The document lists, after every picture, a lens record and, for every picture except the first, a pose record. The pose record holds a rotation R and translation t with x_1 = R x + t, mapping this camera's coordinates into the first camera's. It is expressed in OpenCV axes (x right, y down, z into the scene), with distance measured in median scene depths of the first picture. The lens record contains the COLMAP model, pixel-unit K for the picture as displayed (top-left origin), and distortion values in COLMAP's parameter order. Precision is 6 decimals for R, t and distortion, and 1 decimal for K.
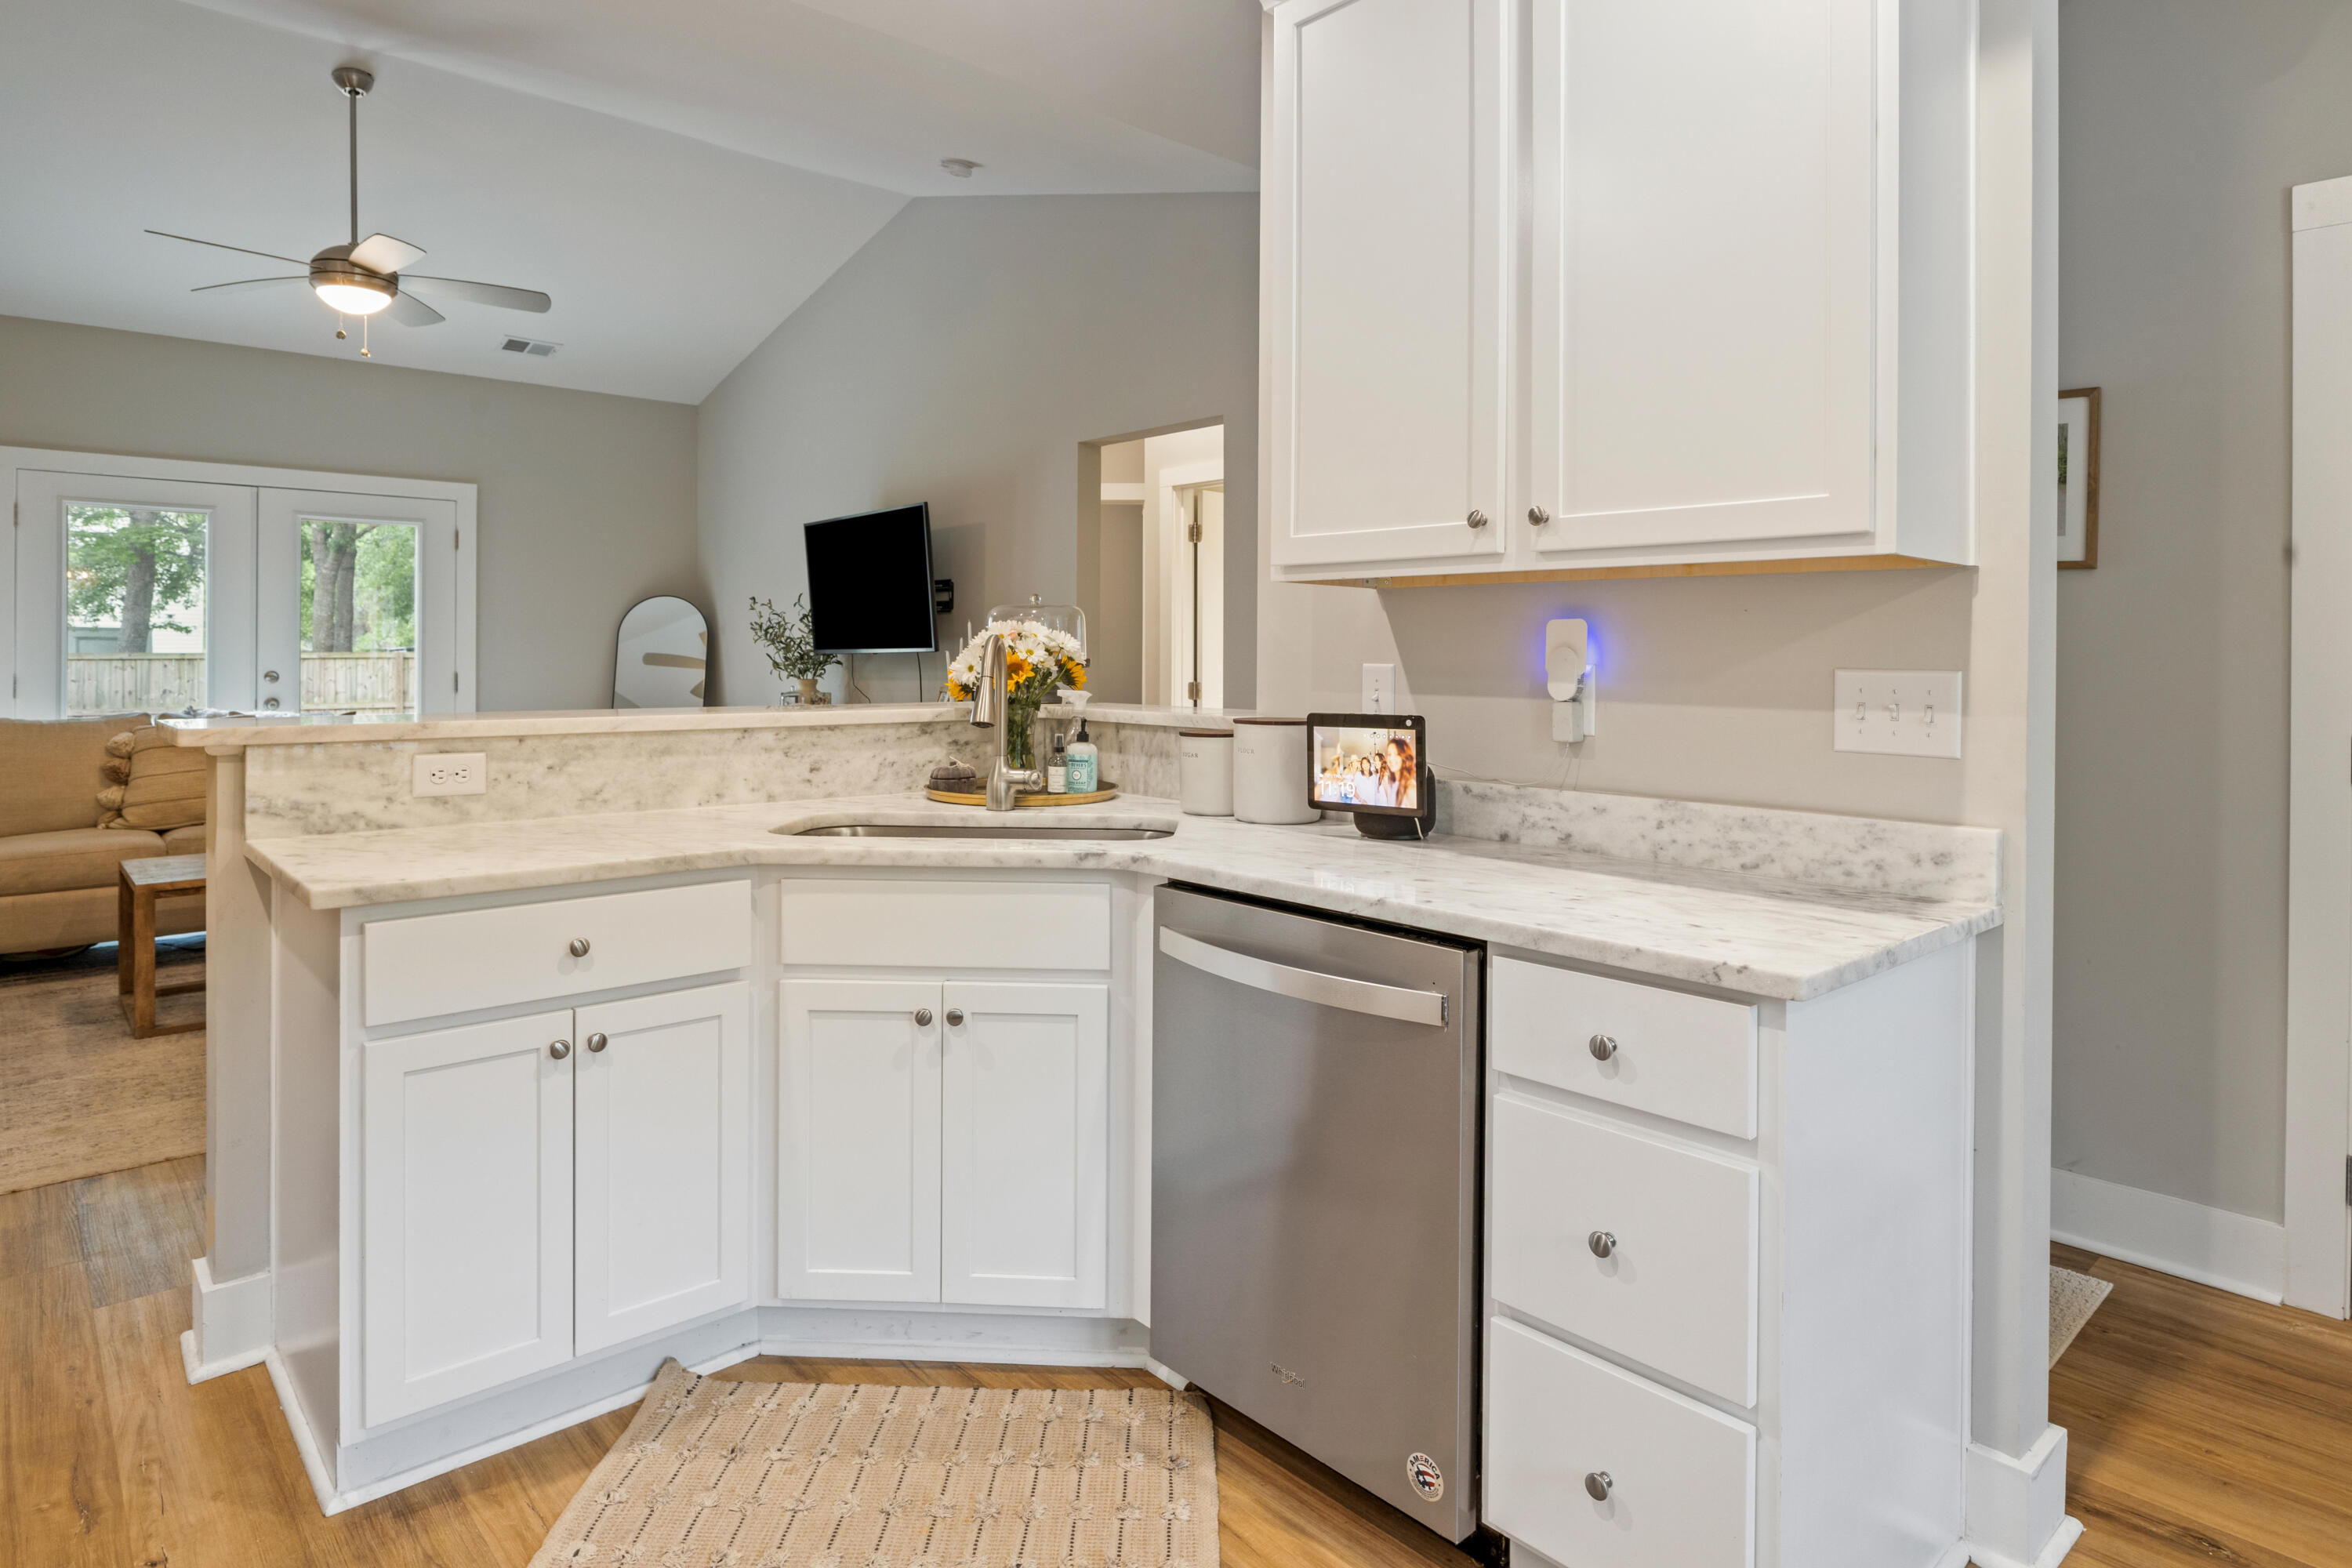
lens RADIAL K [[1307.5, 0, 1162.4], [0, 1307.5, 674.9], [0, 0, 1]] dist [-0.007322, -0.000020]
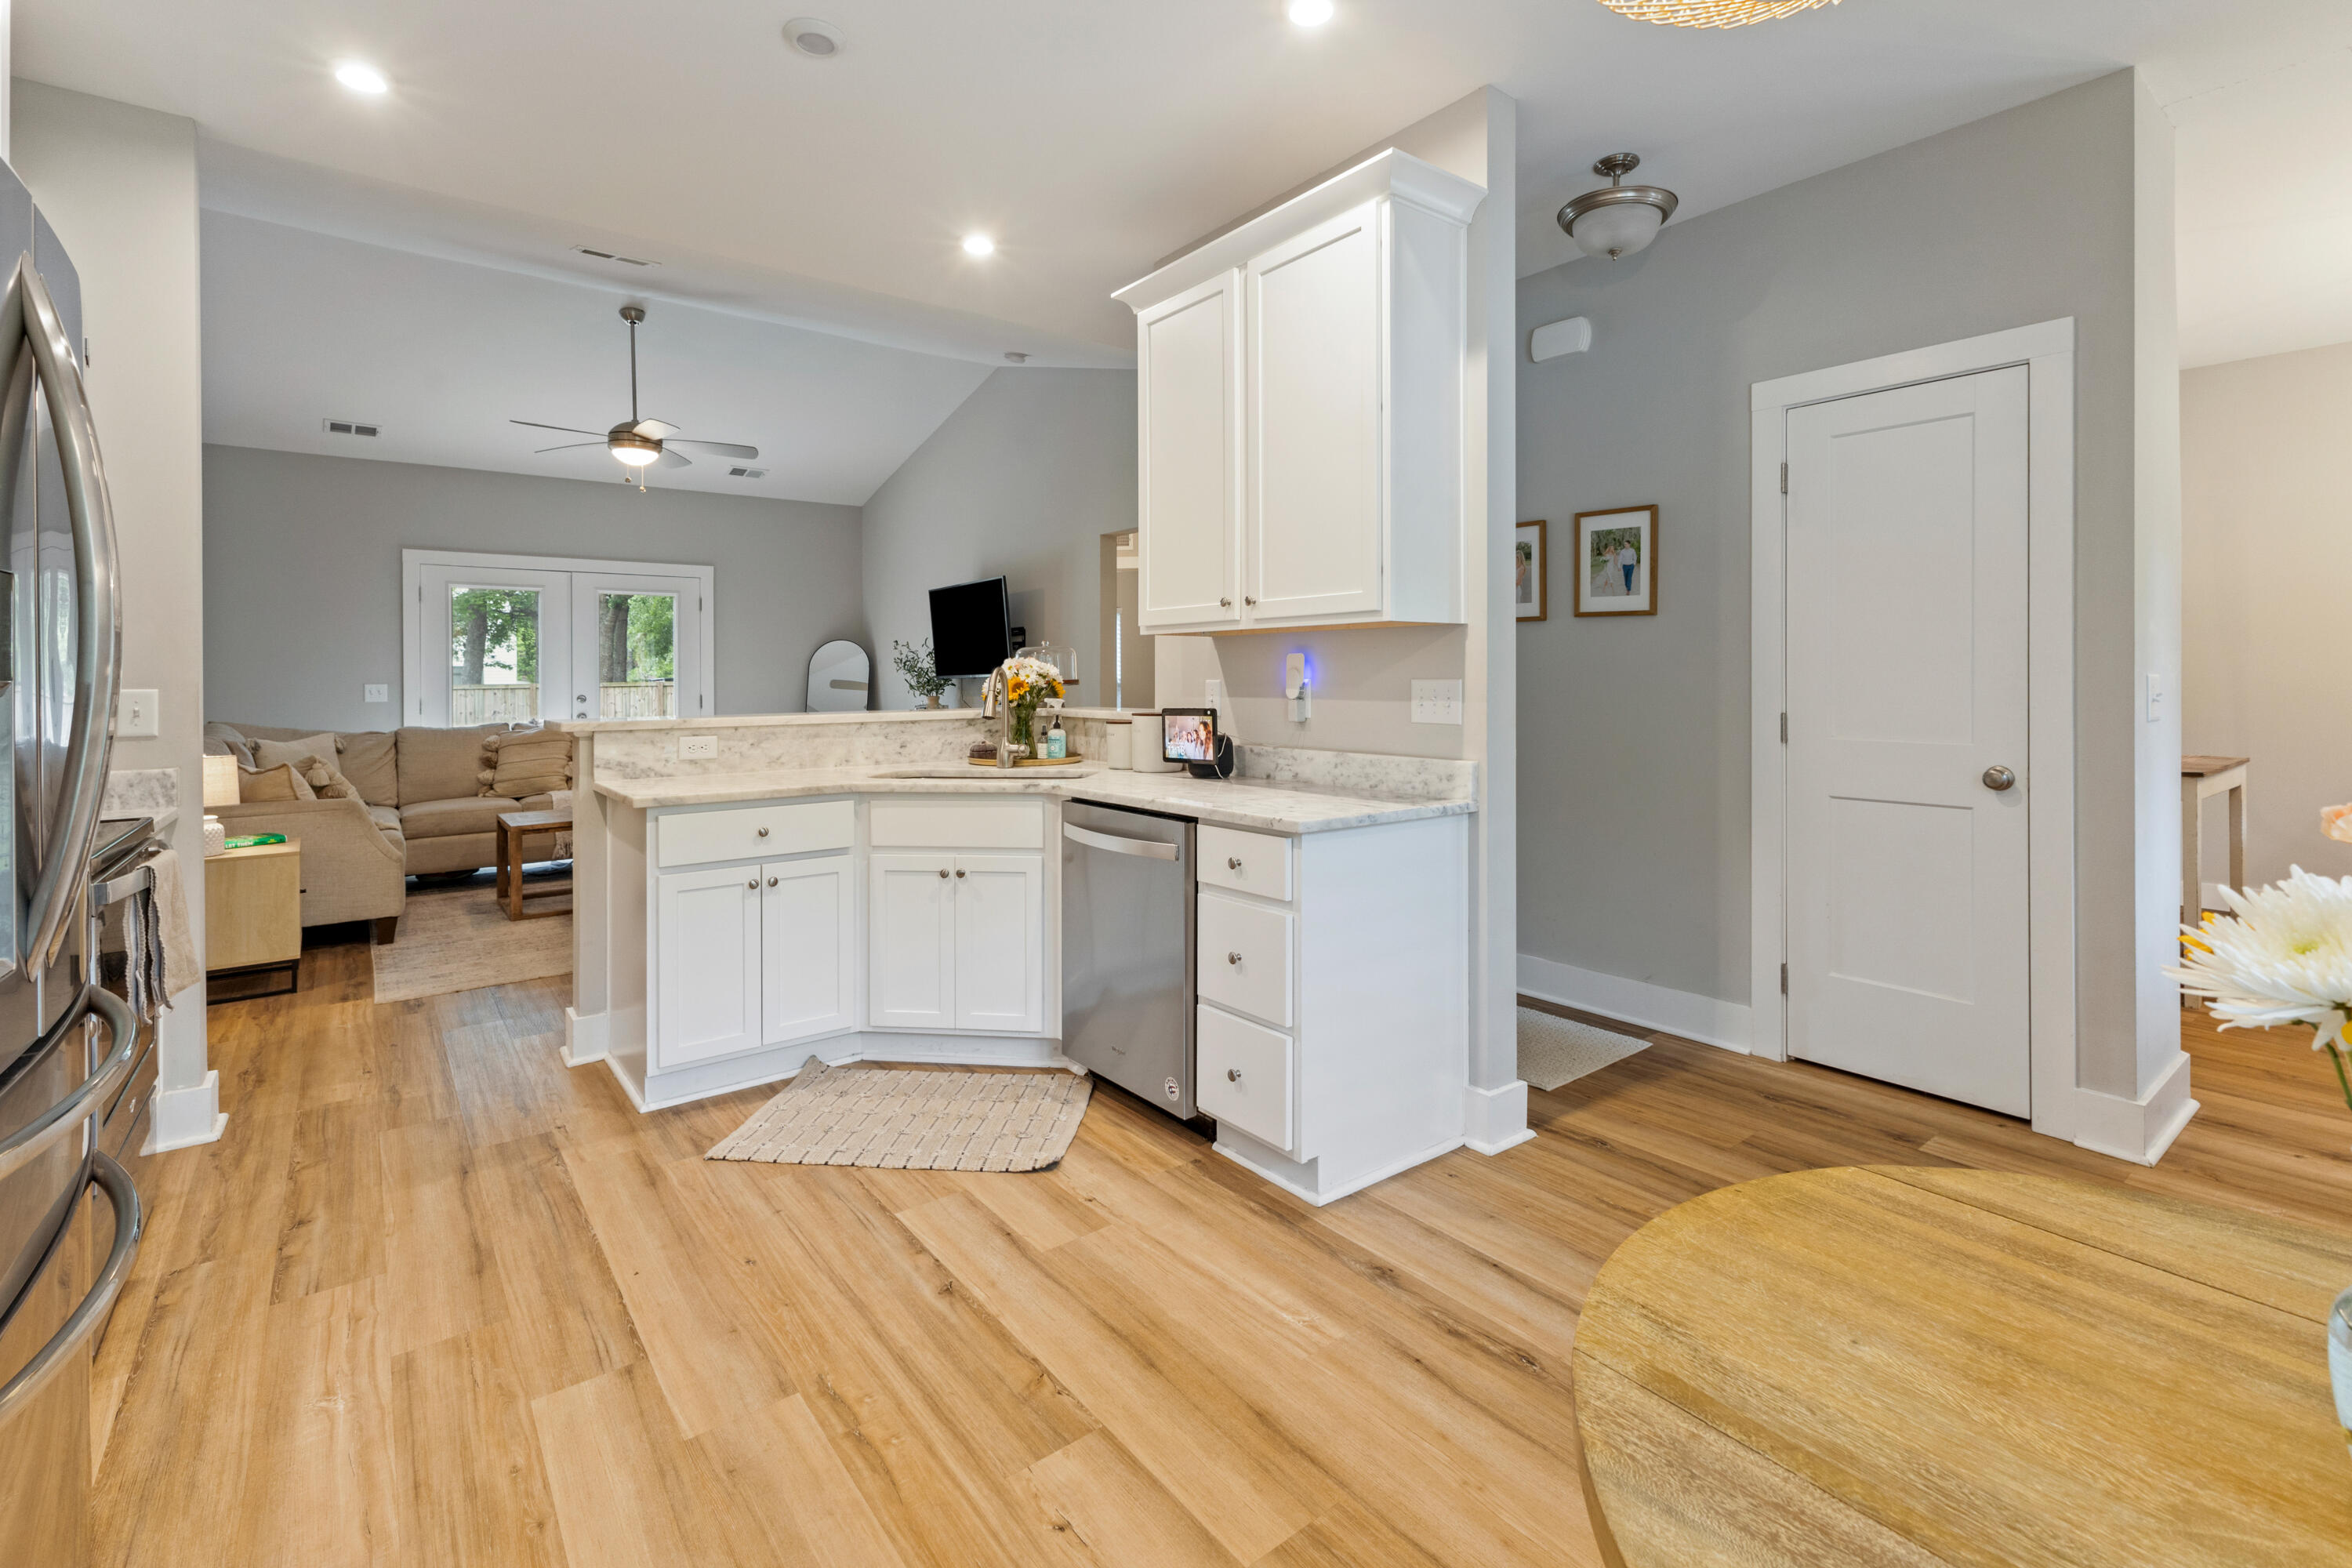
lens RADIAL K [[1060.8, 0, 1167.0], [0, 1060.8, 678.1], [0, 0, 1]] dist [0.008672, 0.000167]
pose [[0.996497, -0.014731, -0.082322, 0.242567], [0.013685, 0.999818, -0.013255, 0.007713], [0.082502, 0.012082, 0.996518, -0.449152]]
